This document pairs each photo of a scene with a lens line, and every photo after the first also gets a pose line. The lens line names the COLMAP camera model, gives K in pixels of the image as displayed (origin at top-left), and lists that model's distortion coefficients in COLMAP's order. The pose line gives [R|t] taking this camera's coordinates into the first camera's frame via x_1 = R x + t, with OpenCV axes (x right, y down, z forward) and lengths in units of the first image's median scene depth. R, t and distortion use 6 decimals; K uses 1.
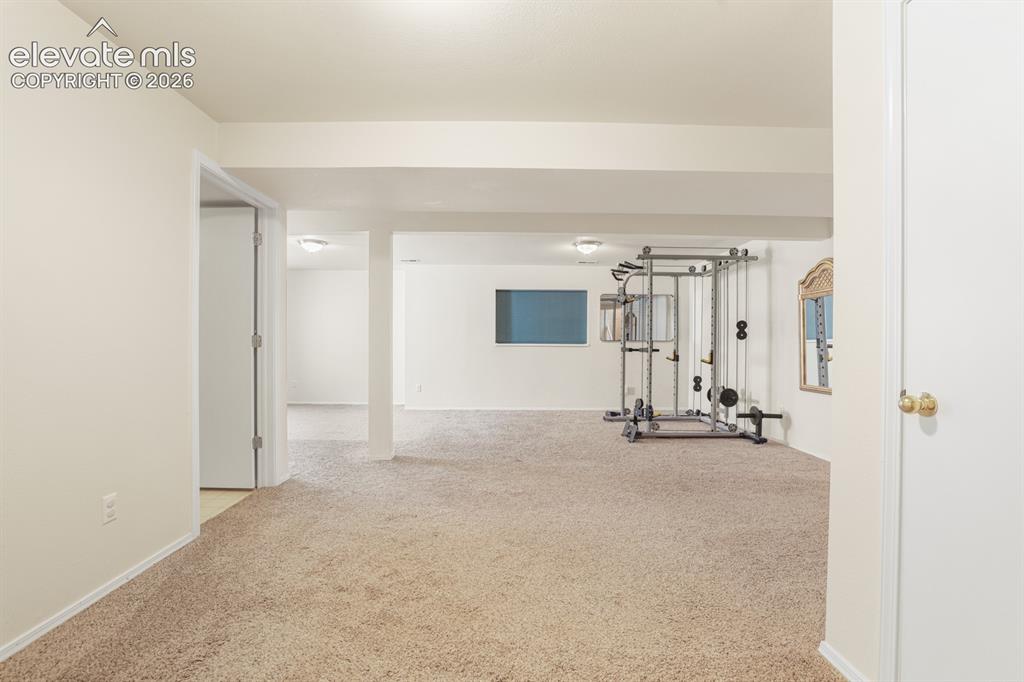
lens RADIAL K [[446.9, 0, 506.8], [0, 446.9, 344.5], [0, 0, 1]] dist [-0.033608, 0.005285]
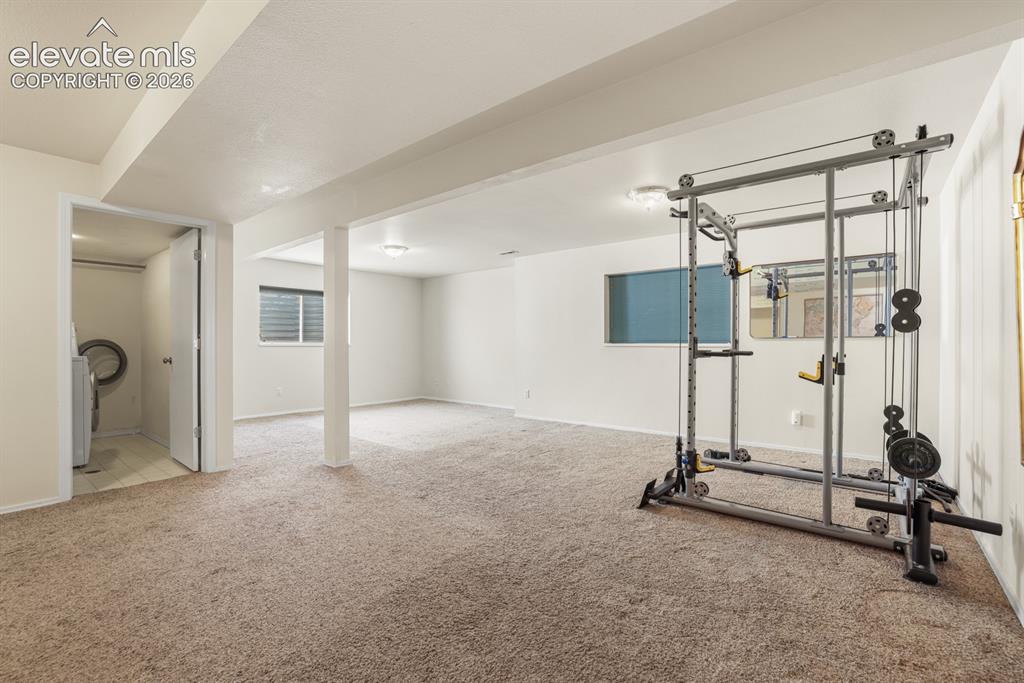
lens RADIAL K [[446.9, 0, 512.2], [0, 446.9, 343.9], [0, 0, 1]] dist [-0.033608, 0.005285]
pose [[0.765588, -0.005671, -0.643306, 0.464431], [0.005539, 0.999982, -0.002223, -0.000571], [0.643307, -0.001861, 0.765606, 0.377324]]
